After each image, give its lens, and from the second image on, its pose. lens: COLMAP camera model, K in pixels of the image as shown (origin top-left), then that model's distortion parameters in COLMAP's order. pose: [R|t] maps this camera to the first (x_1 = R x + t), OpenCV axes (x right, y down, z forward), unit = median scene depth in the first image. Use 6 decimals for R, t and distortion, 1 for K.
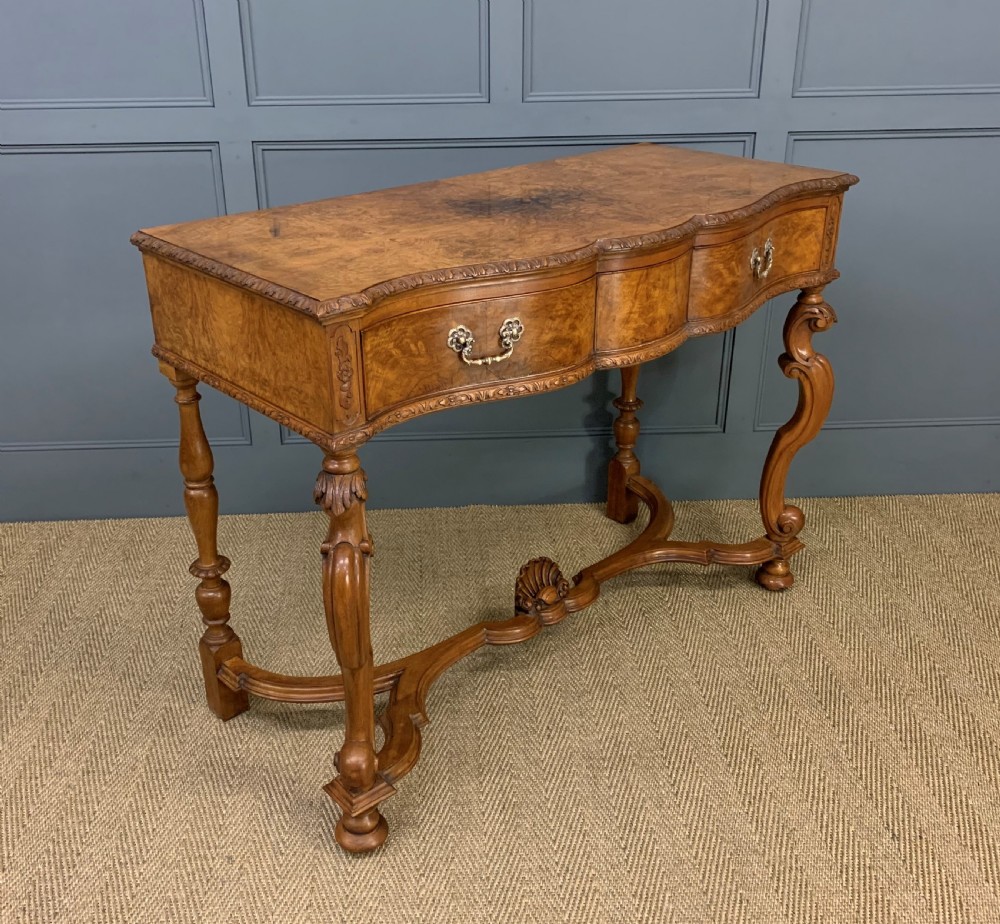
lens RADIAL K [[1072.7, 0, 469.0], [0, 1072.7, 447.7], [0, 0, 1]] dist [0.051727, -0.063287]
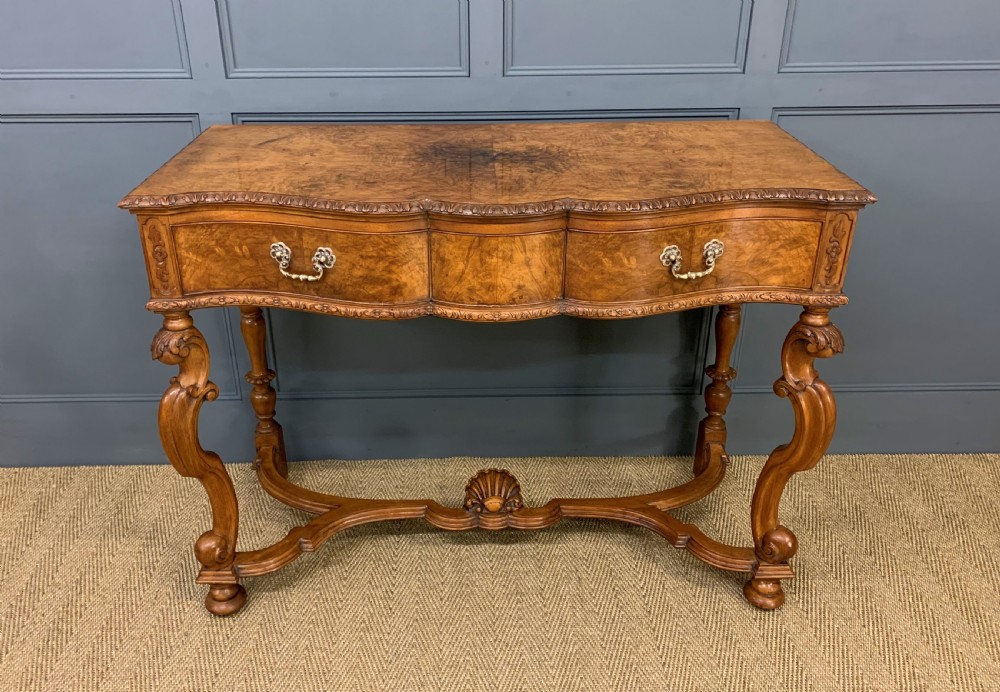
lens RADIAL K [[849.8, 0, 474.4], [0, 849.8, 335.8], [0, 0, 1]] dist [0.022148, -0.001825]
pose [[0.999537, 0.015935, -0.025922, 0.059883], [-0.015046, 0.999304, 0.034145, -0.137569], [0.026449, -0.033739, 0.999081, 0.267185]]
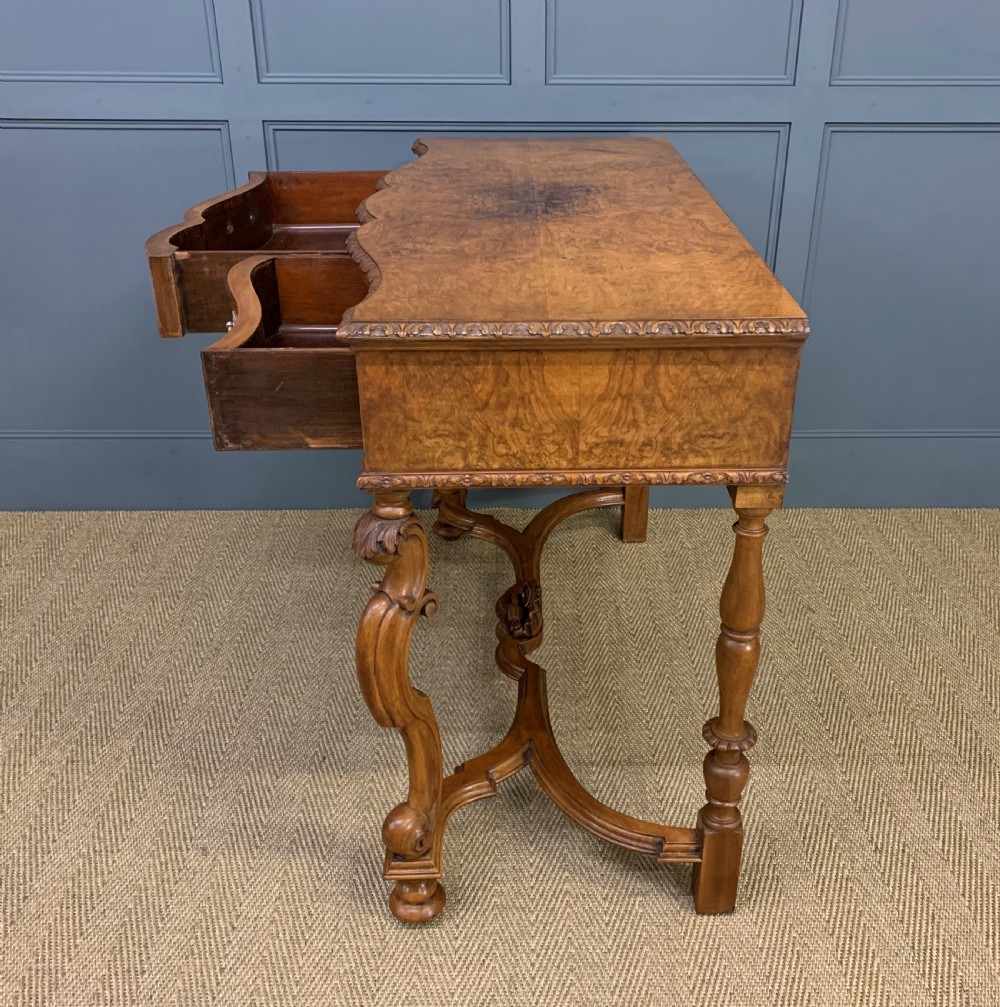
lens RADIAL K [[1109.2, 0, 531.9], [0, 1109.2, 505.0], [0, 0, 1]] dist [0.145878, -0.354184]
pose [[0.999468, 0.026831, -0.018524, 0.083843], [-0.025957, 0.998608, 0.045906, 0.006744], [0.019730, -0.045400, 0.998774, -0.013842]]
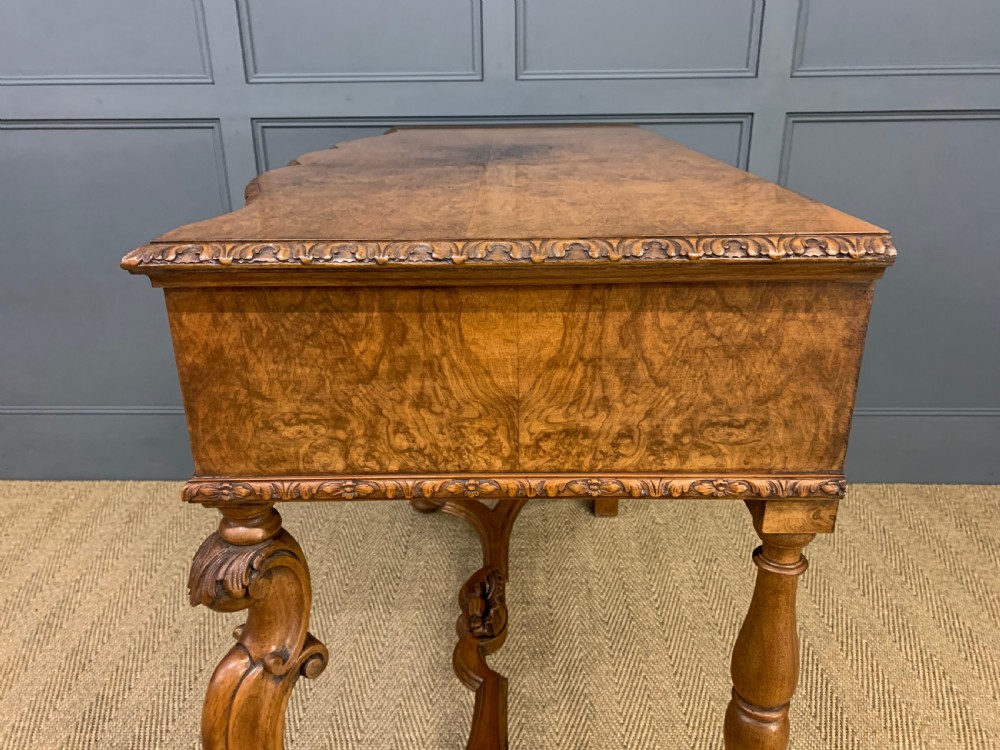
lens RADIAL K [[782.3, 0, 493.2], [0, 782.3, 374.6], [0, 0, 1]] dist [0.009452, 0.006861]
pose [[0.997121, 0.025445, -0.071429, 0.110838], [-0.029603, 0.997891, -0.057774, -0.006021], [0.069808, 0.059722, 0.995771, 0.365695]]
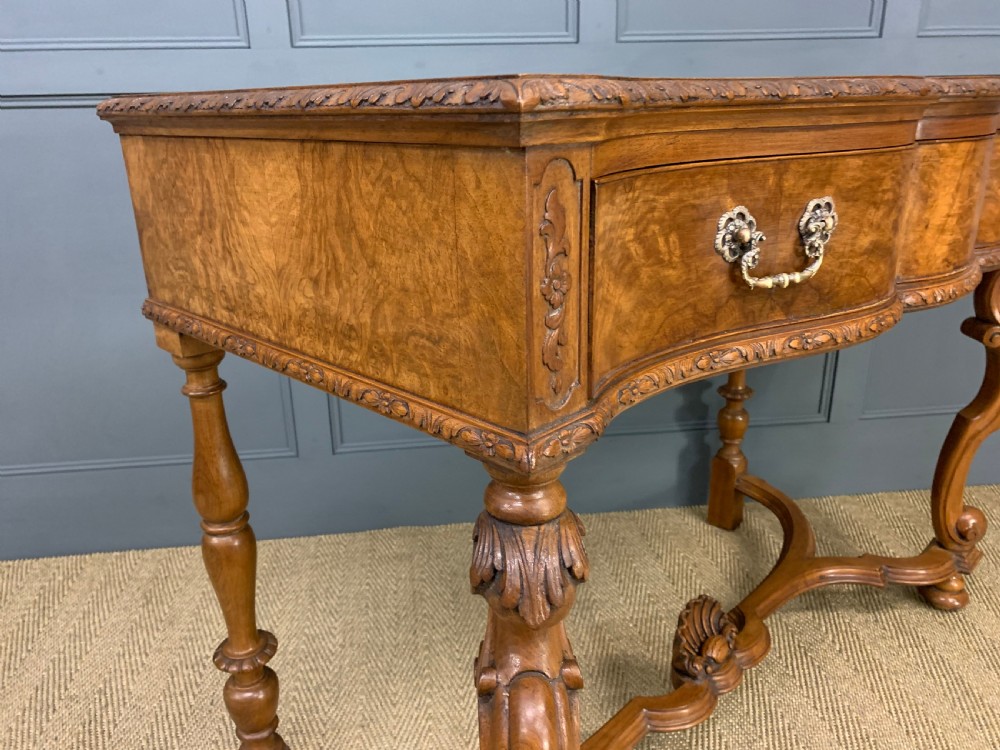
lens RADIAL K [[782.3, 0, 493.2], [0, 782.3, 374.6], [0, 0, 1]] dist [0.009452, 0.006861]
pose [[0.997697, -0.033209, 0.059146, -0.117768], [0.038601, 0.994965, -0.092492, -0.005452], [-0.055777, 0.094563, 0.993955, 0.520795]]
